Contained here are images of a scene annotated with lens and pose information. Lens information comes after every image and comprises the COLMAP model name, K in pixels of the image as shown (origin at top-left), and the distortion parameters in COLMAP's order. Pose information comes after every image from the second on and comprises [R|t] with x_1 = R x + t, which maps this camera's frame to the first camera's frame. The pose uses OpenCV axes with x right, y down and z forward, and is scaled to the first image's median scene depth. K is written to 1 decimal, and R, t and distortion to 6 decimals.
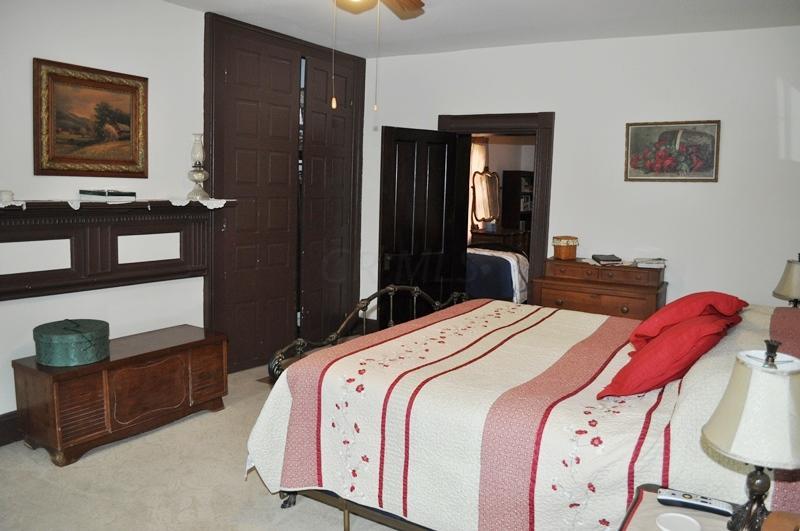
lens RADIAL K [[641.4, 0, 411.3], [0, 641.4, 267.8], [0, 0, 1]] dist [-0.059816, 0.004372]
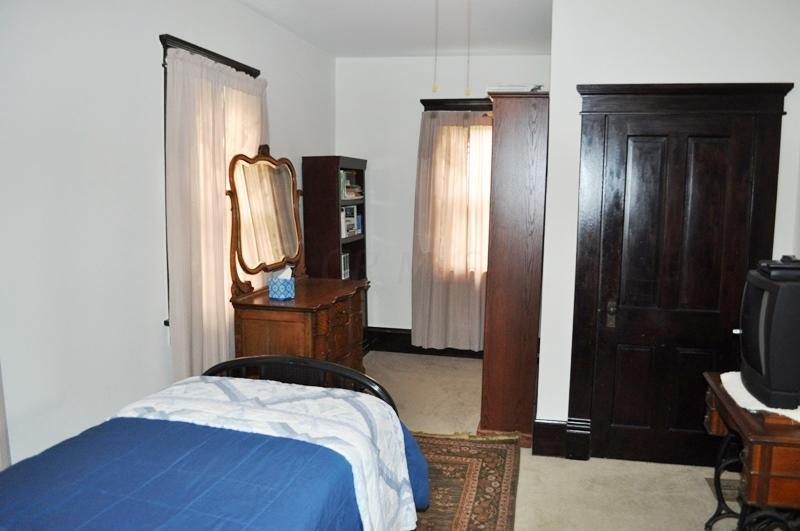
lens RADIAL K [[641.4, 0, 411.3], [0, 641.4, 267.8], [0, 0, 1]] dist [-0.059816, 0.004372]
pose [[0.951527, -0.054944, 0.302617, 0.160374], [0.055303, 0.998442, 0.007389, -0.150966], [-0.302551, 0.009705, 0.953084, 1.161109]]
